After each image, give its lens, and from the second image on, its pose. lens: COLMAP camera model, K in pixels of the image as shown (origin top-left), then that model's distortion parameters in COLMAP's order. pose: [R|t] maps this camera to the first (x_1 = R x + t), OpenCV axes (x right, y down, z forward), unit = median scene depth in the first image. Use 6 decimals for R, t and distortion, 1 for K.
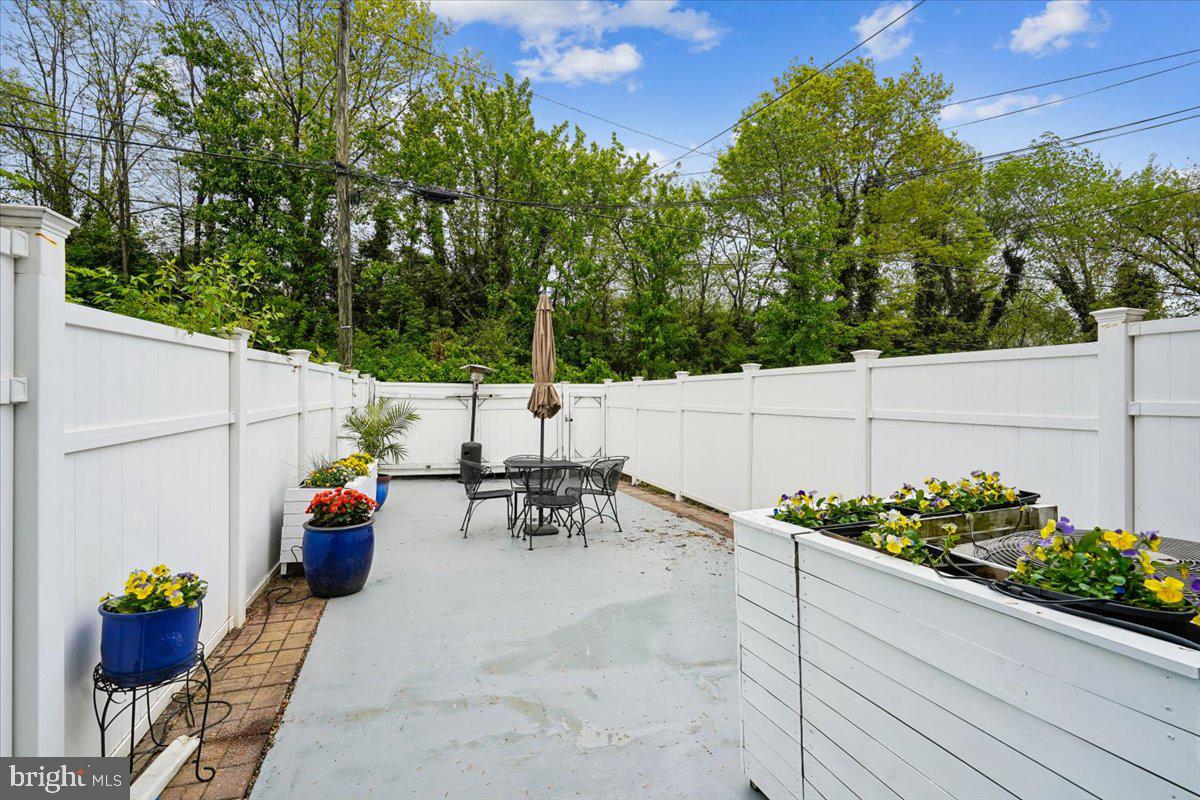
lens RADIAL K [[549.4, 0, 597.8], [0, 549.4, 395.7], [0, 0, 1]] dist [-0.002860, -0.000044]
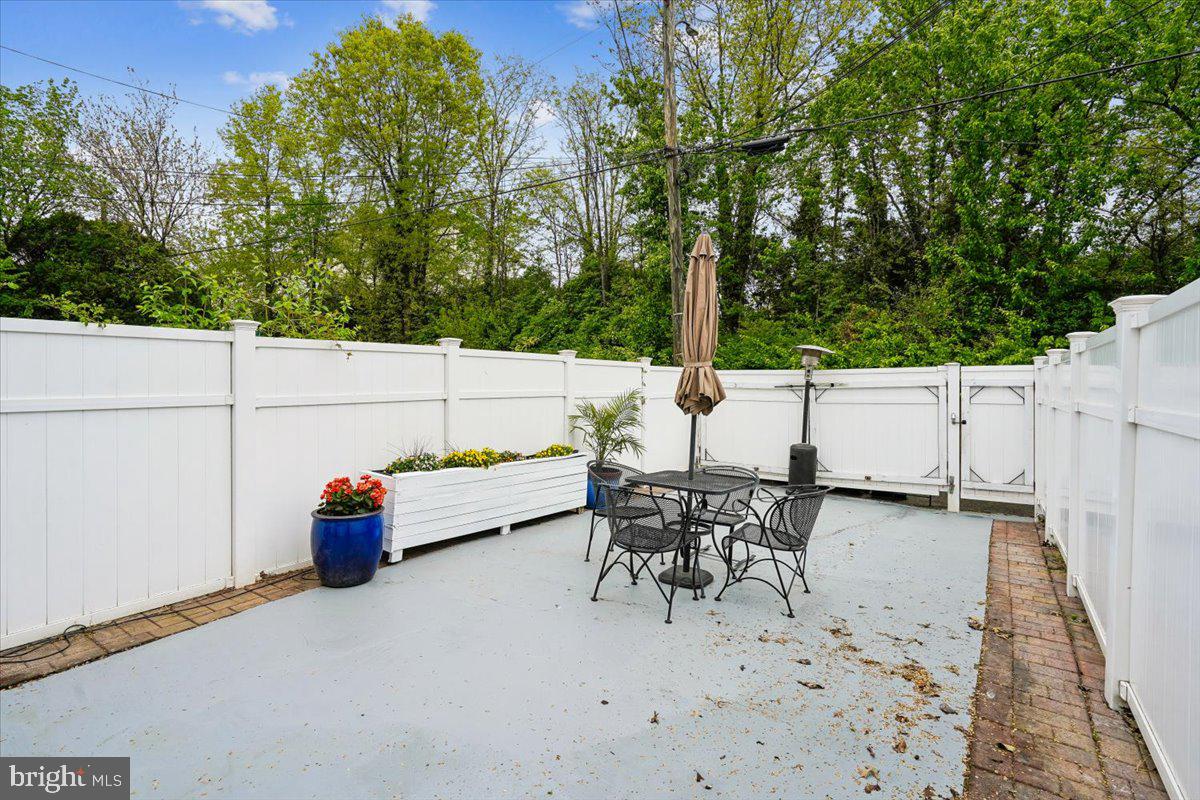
lens RADIAL K [[554.5, 0, 600.0], [0, 554.5, 383.5], [0, 0, 1]] dist [-0.003511, 0.000044]
pose [[0.613527, -0.005098, -0.789657, 0.374516], [-0.000367, 0.999977, -0.006741, 0.006389], [0.789674, 0.004425, 0.613511, 0.478055]]
